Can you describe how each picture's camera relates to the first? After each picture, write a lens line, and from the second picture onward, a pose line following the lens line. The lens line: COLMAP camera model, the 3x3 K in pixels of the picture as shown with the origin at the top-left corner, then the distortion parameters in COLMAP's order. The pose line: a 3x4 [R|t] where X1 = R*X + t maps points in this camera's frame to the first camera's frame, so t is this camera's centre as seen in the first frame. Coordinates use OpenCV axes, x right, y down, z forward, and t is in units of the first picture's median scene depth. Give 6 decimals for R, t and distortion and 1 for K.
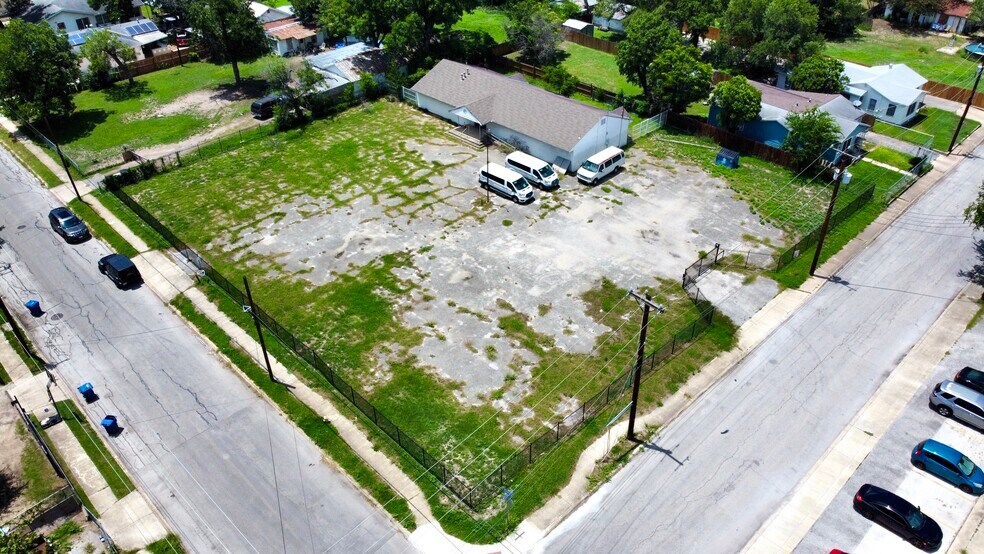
lens RADIAL K [[746.7, 0, 492.0], [0, 746.7, 277.0], [0, 0, 1]] dist [-0.002533, -0.005158]
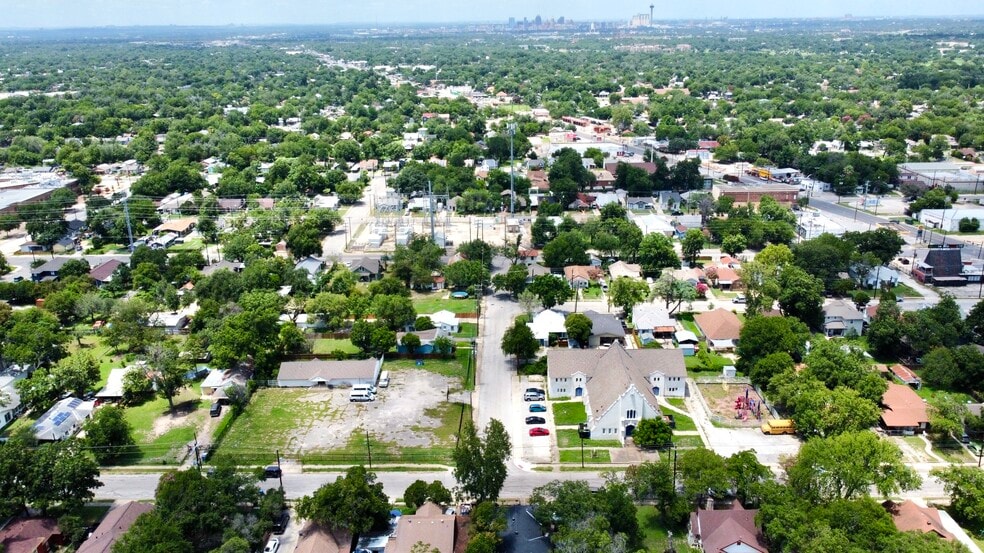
lens RADIAL K [[768.4, 0, 492.0], [0, 768.4, 276.5], [0, 0, 1]] dist [0.002906, -0.008600]
pose [[0.707586, -0.223237, 0.670438, -1.351703], [0.415985, 0.898555, -0.139840, 0.059185], [-0.571208, 0.377841, 0.728668, -1.331386]]
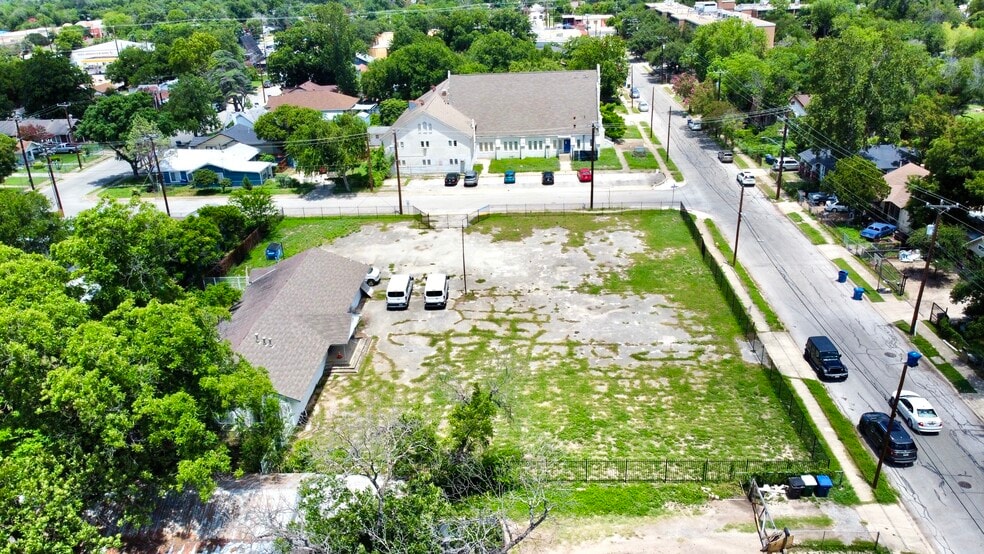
lens RADIAL K [[746.7, 0, 492.0], [0, 746.7, 277.0], [0, 0, 1]] dist [-0.002533, -0.005158]
pose [[-0.673074, -0.253121, 0.694911, -0.741714], [0.467318, 0.582705, 0.664883, -0.785157], [-0.573223, 0.772260, -0.273916, 1.246992]]
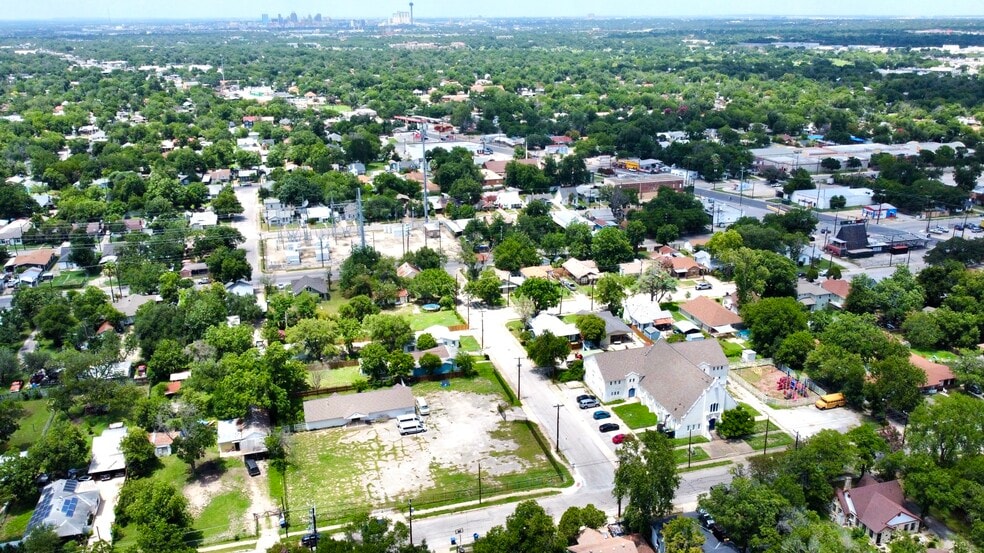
lens RADIAL K [[787.0, 0, 492.0], [0, 787.0, 276.5], [0, 0, 1]] dist [0.000805, -0.002178]
pose [[0.469658, -0.270933, 0.840248, -1.799928], [0.513526, 0.858011, -0.010375, -0.381121], [-0.718131, 0.436362, 0.542103, -0.693206]]
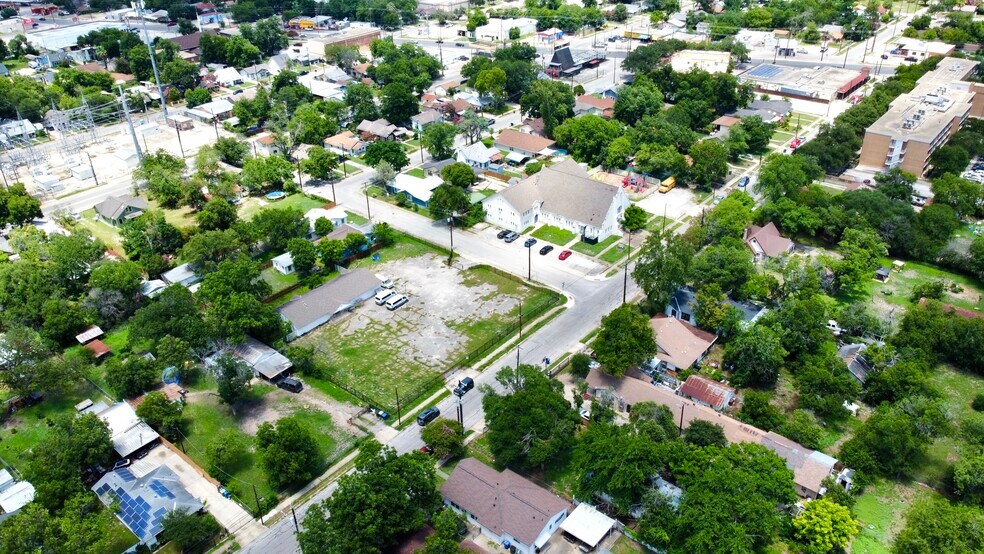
lens RADIAL K [[746.7, 0, 492.0], [0, 746.7, 277.0], [0, 0, 1]] dist [-0.002533, -0.005158]
pose [[-0.099326, -0.484430, 0.869173, -2.066578], [0.597384, 0.669532, 0.441428, -1.060855], [-0.795781, 0.563075, 0.222889, 0.197351]]
